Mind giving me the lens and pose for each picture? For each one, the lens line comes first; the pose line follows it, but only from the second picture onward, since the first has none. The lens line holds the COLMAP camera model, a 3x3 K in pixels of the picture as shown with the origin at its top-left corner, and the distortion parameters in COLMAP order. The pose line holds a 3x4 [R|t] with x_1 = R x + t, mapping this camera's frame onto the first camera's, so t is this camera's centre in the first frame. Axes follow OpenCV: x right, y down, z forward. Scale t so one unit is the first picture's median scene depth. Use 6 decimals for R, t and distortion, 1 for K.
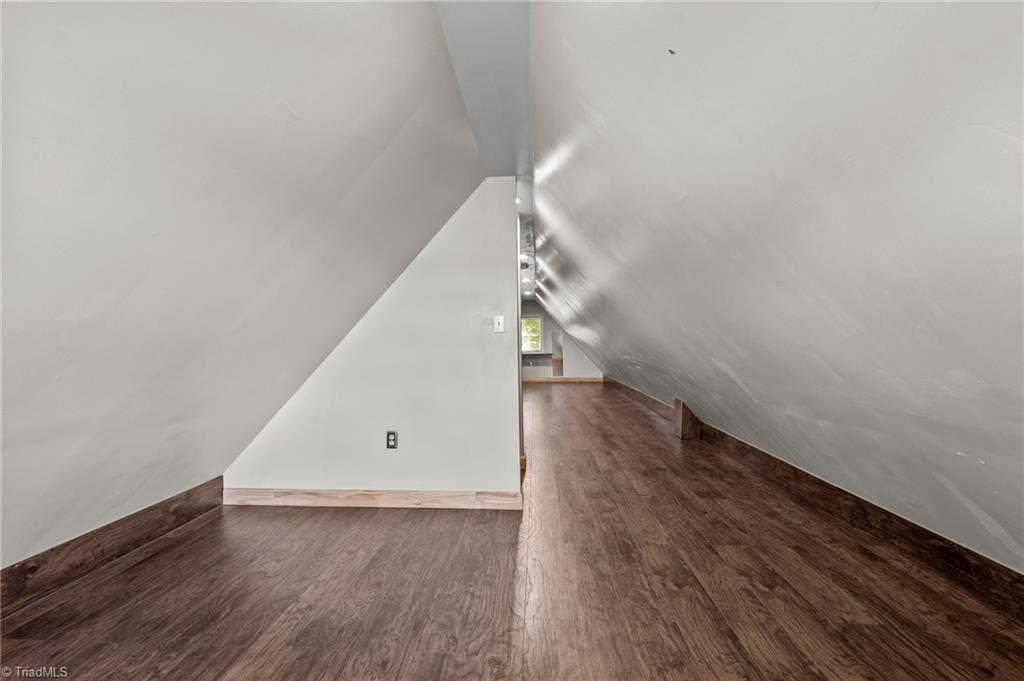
lens RADIAL K [[420.8, 0, 511.8], [0, 420.8, 341.6], [0, 0, 1]] dist [0.001928, -0.001575]
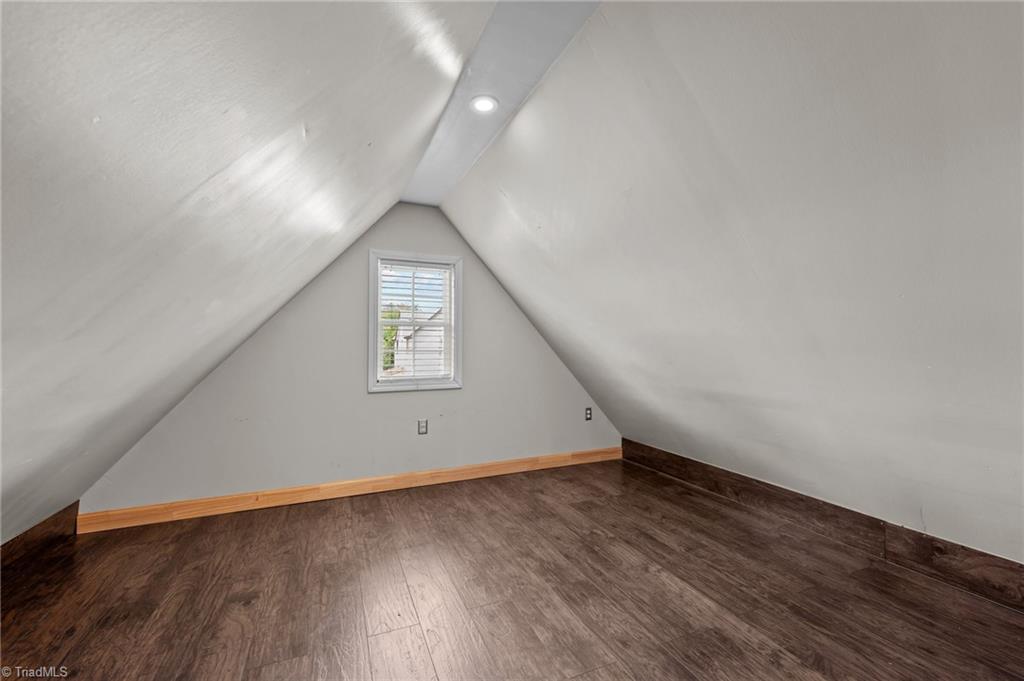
lens RADIAL K [[420.8, 0, 512.9], [0, 420.8, 342.9], [0, 0, 1]] dist [0.001928, -0.001575]
pose [[-0.892178, 0.002509, -0.451677, 0.354016], [0.007186, 0.999937, -0.008640, 0.000933], [0.451627, -0.010954, -0.892139, 1.489743]]
